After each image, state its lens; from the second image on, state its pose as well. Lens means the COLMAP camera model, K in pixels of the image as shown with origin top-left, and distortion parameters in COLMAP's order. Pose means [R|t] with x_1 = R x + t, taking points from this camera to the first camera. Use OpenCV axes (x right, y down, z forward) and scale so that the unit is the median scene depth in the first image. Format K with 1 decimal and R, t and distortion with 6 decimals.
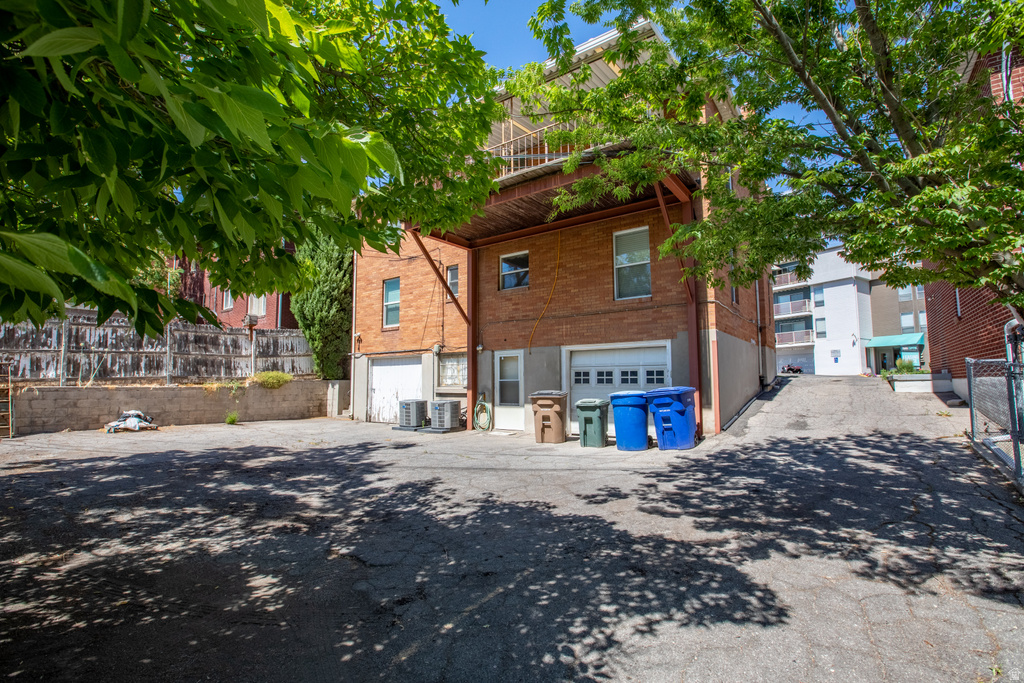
lens RADIAL K [[471.2, 0, 514.5], [0, 471.2, 340.2], [0, 0, 1]] dist [-0.062970, 0.026947]
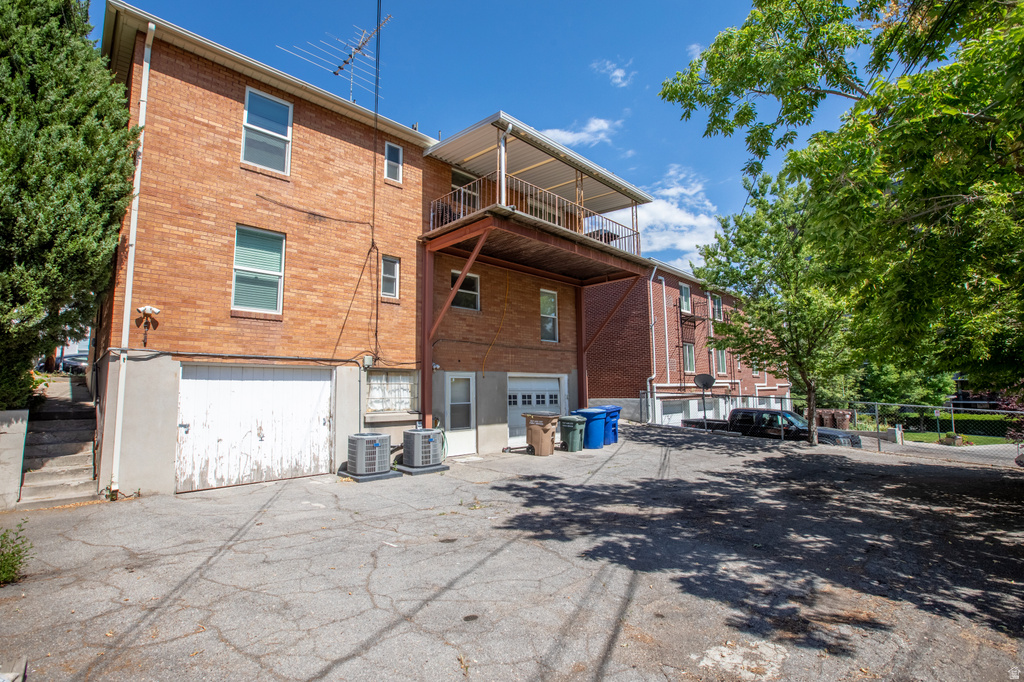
lens RADIAL K [[471.2, 0, 514.5], [0, 471.2, 339.7], [0, 0, 1]] dist [-0.062970, 0.026947]
pose [[0.172790, 0.114307, 0.978303, -0.958335], [-0.082637, 0.991424, -0.101244, 0.045613], [-0.981486, -0.063350, 0.180754, 0.739145]]
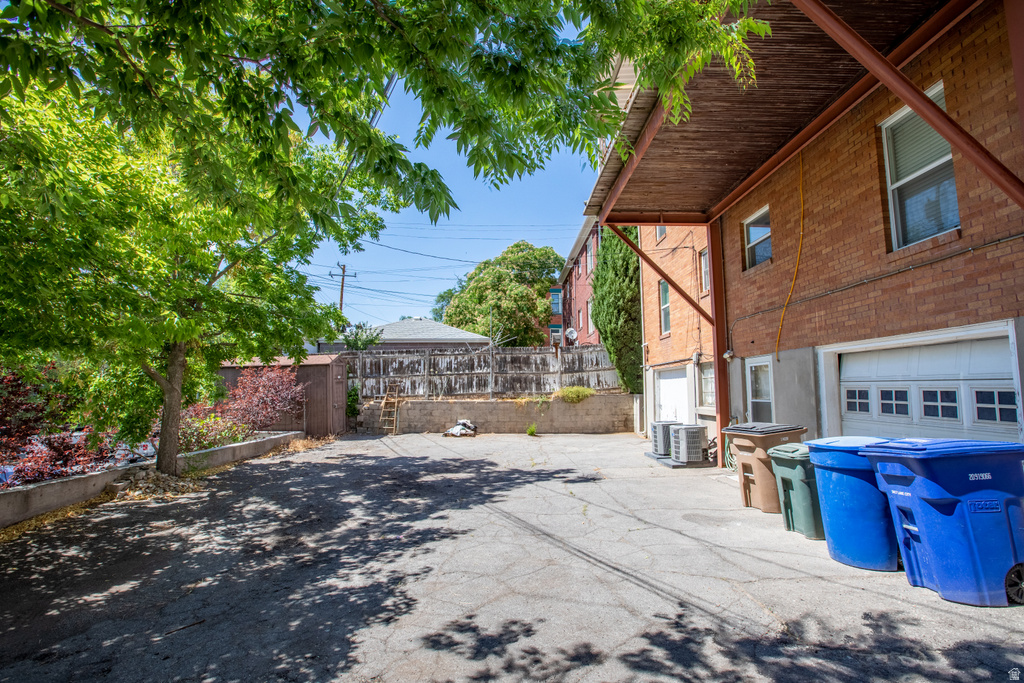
lens RADIAL K [[471.2, 0, 514.5], [0, 471.2, 340.2], [0, 0, 1]] dist [-0.062970, 0.026947]
pose [[0.604972, -0.080515, -0.792166, 0.312608], [0.073313, 0.996281, -0.045273, 0.002360], [0.792865, -0.030687, 0.608625, 0.323482]]
